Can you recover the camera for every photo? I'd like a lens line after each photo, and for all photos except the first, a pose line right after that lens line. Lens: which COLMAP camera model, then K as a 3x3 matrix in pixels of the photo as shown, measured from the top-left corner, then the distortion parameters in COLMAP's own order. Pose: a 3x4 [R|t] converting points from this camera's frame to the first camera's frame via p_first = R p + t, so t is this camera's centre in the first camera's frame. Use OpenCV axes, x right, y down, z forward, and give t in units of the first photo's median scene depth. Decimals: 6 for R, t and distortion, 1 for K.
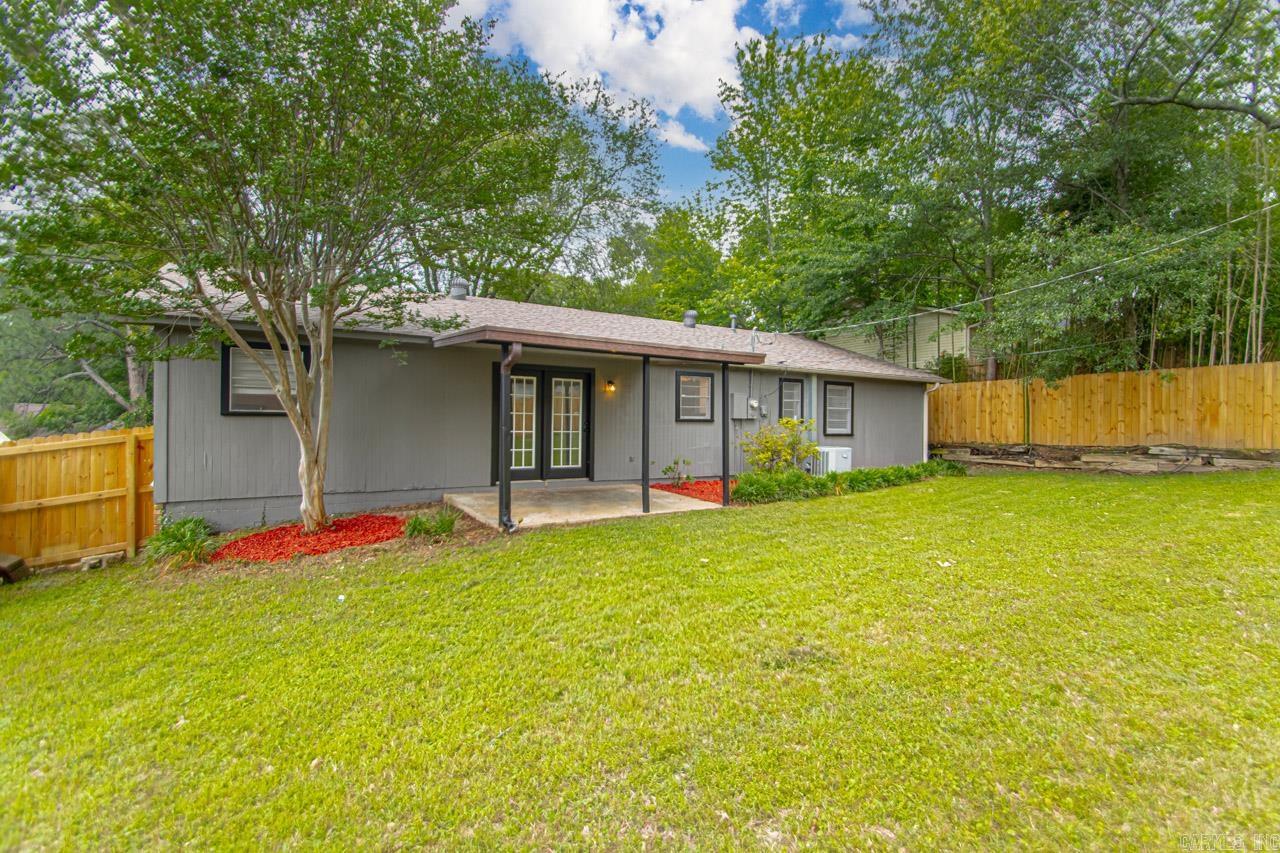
lens RADIAL K [[590.1, 0, 651.0], [0, 590.1, 419.1], [0, 0, 1]] dist [0.010276, -0.014597]
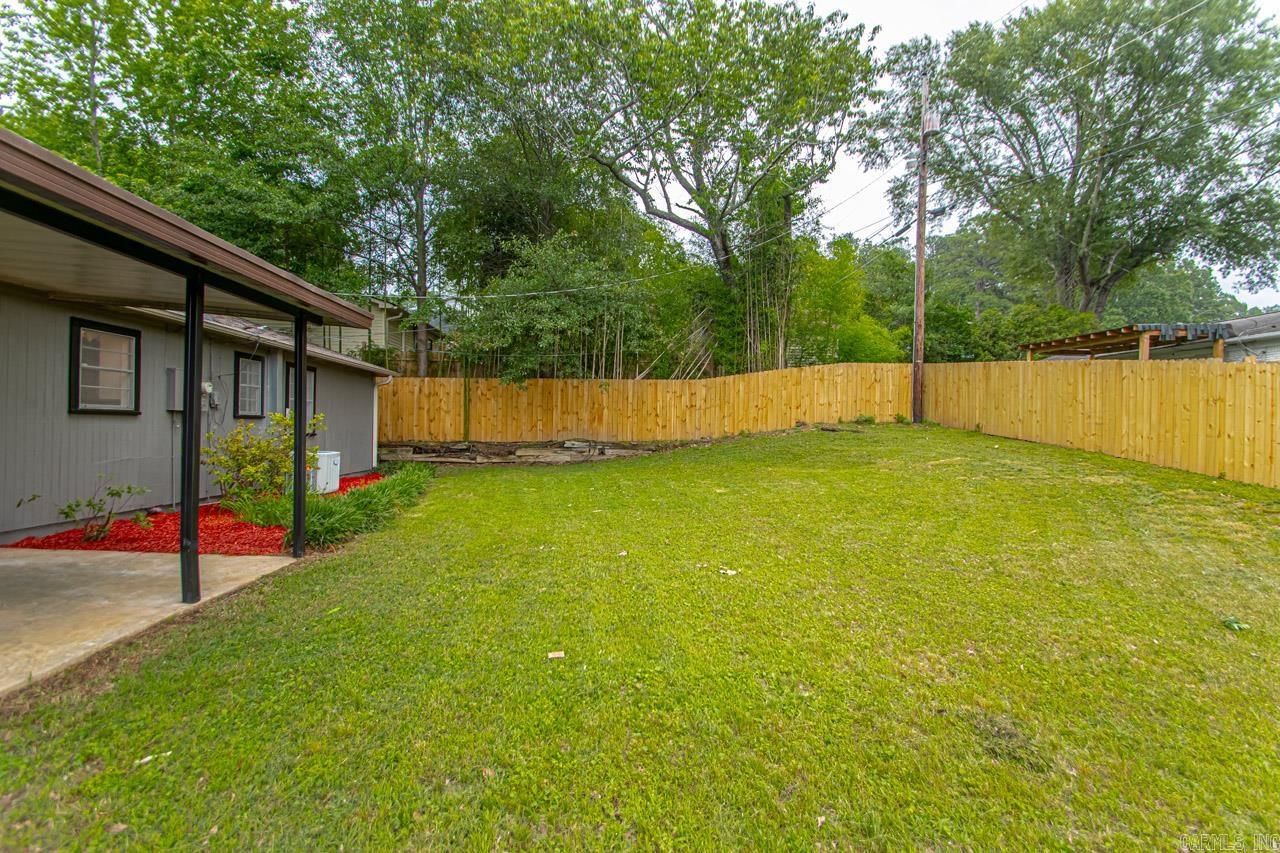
lens RADIAL K [[590.1, 0, 651.6], [0, 590.1, 425.5], [0, 0, 1]] dist [0.010276, -0.014597]
pose [[0.454195, 0.001112, 0.890902, -0.206070], [-0.015225, 0.999863, 0.006514, 0.003869], [-0.890772, -0.016523, 0.454149, 0.343180]]
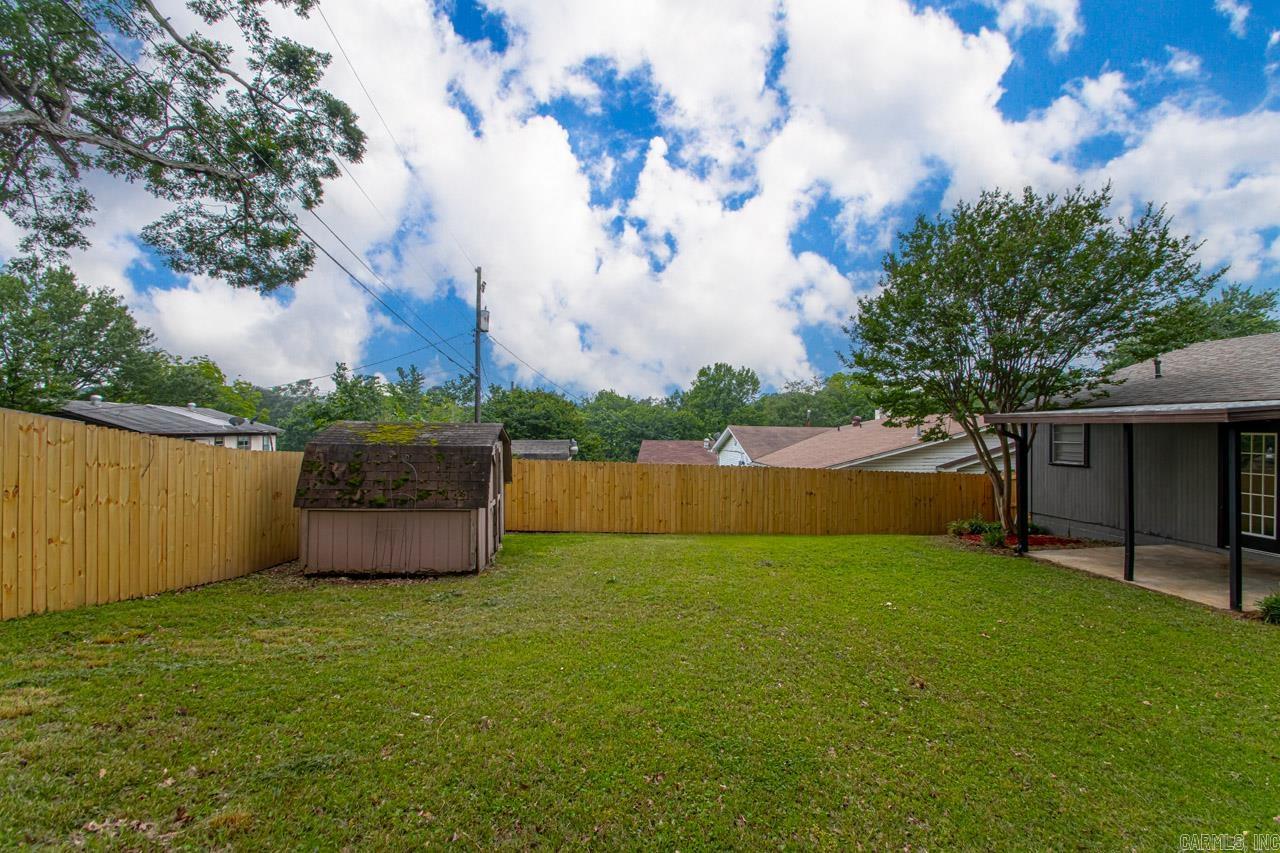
lens RADIAL K [[590.1, 0, 661.5], [0, 590.1, 426.2], [0, 0, 1]] dist [0.010276, -0.014597]
pose [[-0.423146, -0.019979, -0.905841, 0.929850], [-0.010751, 0.999797, -0.017030, -0.055684], [0.905998, 0.002532, -0.423275, 0.543934]]
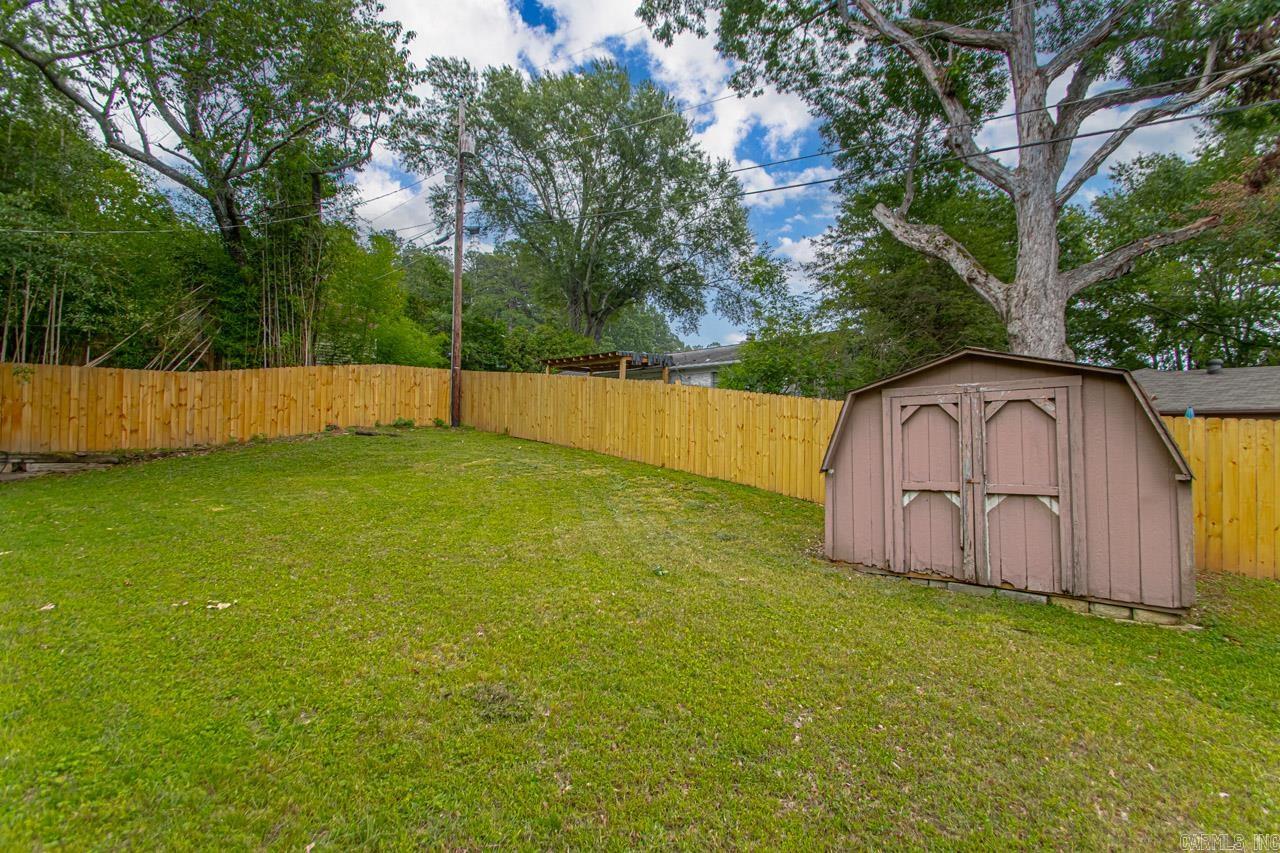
lens RADIAL K [[590.1, 0, 648.5], [0, 590.1, 426.2], [0, 0, 1]] dist [0.010276, -0.014597]
pose [[-0.256887, 0.005601, 0.966425, -0.211943], [-0.014481, 0.999849, -0.009644, 0.003005], [-0.966333, -0.016472, -0.256767, 0.328481]]
